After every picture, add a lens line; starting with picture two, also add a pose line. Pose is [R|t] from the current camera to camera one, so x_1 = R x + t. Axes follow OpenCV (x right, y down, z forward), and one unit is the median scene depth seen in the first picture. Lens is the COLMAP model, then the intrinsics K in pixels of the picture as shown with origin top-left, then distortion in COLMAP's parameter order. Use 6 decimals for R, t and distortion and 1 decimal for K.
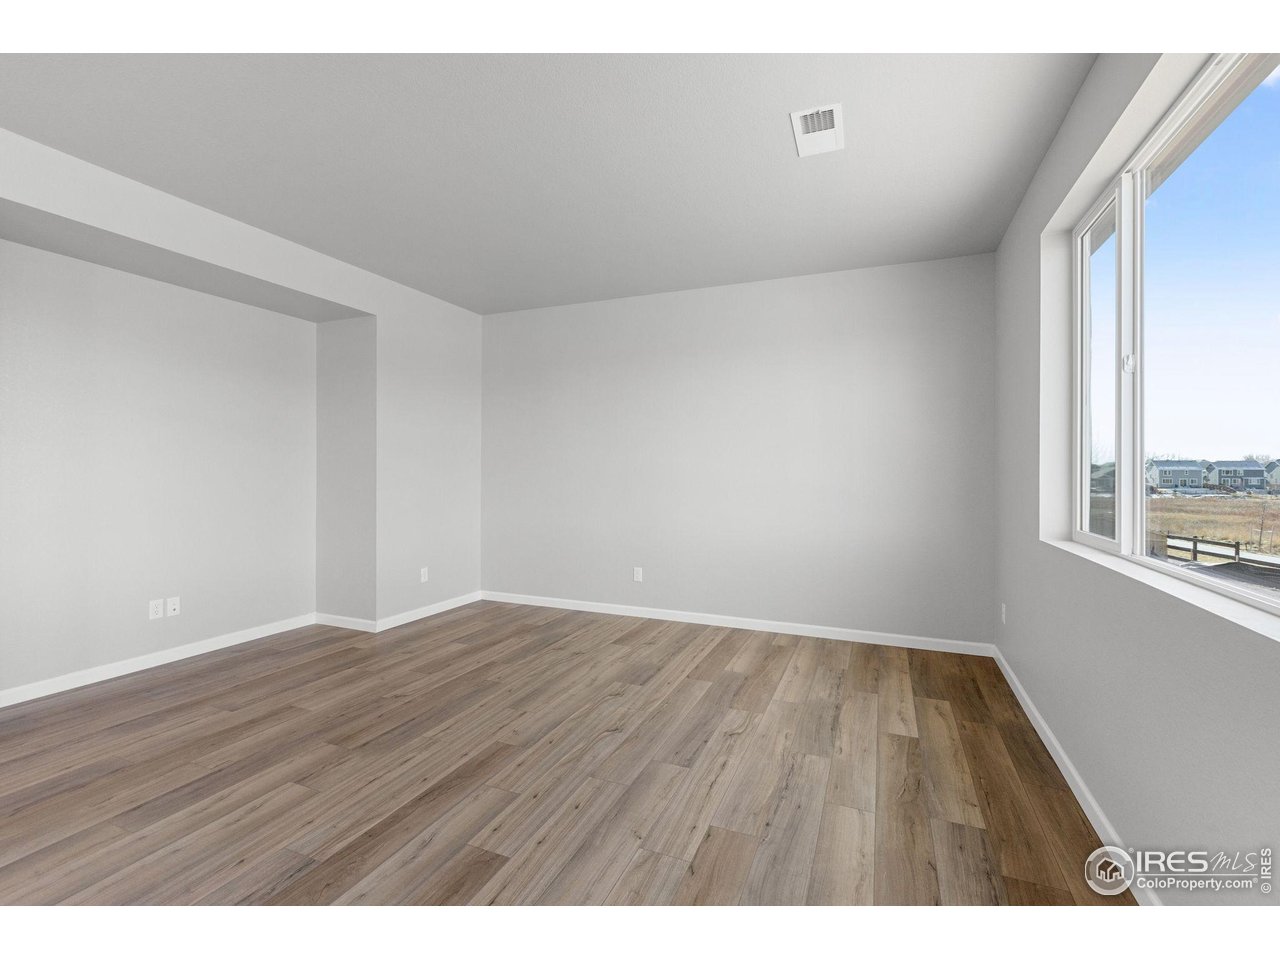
lens RADIAL K [[570.6, 0, 638.9], [0, 570.6, 465.6], [0, 0, 1]] dist [0.000152, 0.000254]
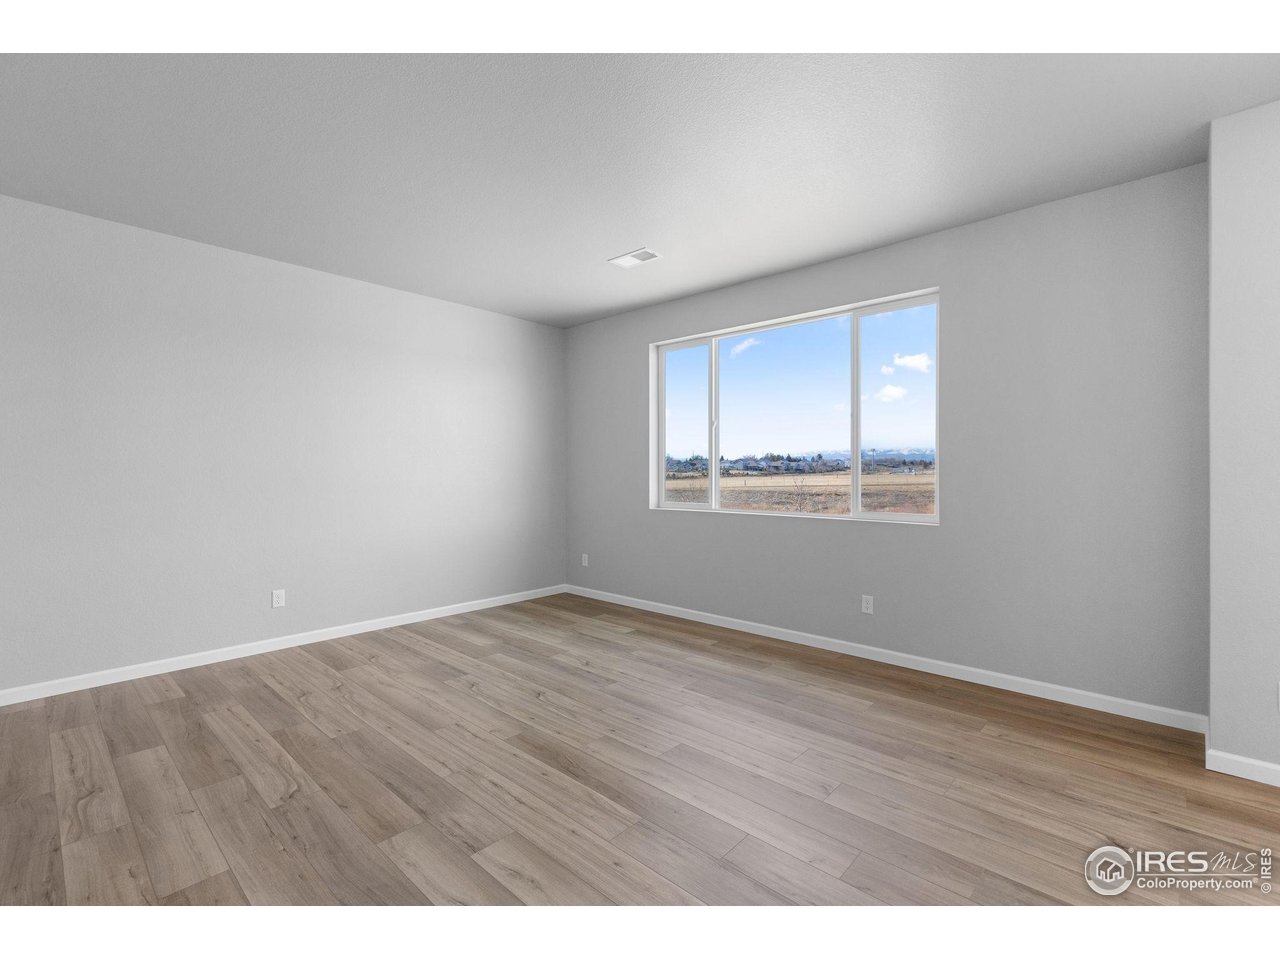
lens RADIAL K [[565.6, 0, 641.8], [0, 565.6, 476.2], [0, 0, 1]] dist [0.000965, 0.000632]
pose [[0.334407, -0.010416, 0.942371, -0.901460], [-0.008356, 0.999867, 0.014017, -0.003577], [-0.942392, -0.012562, 0.334275, 0.352123]]
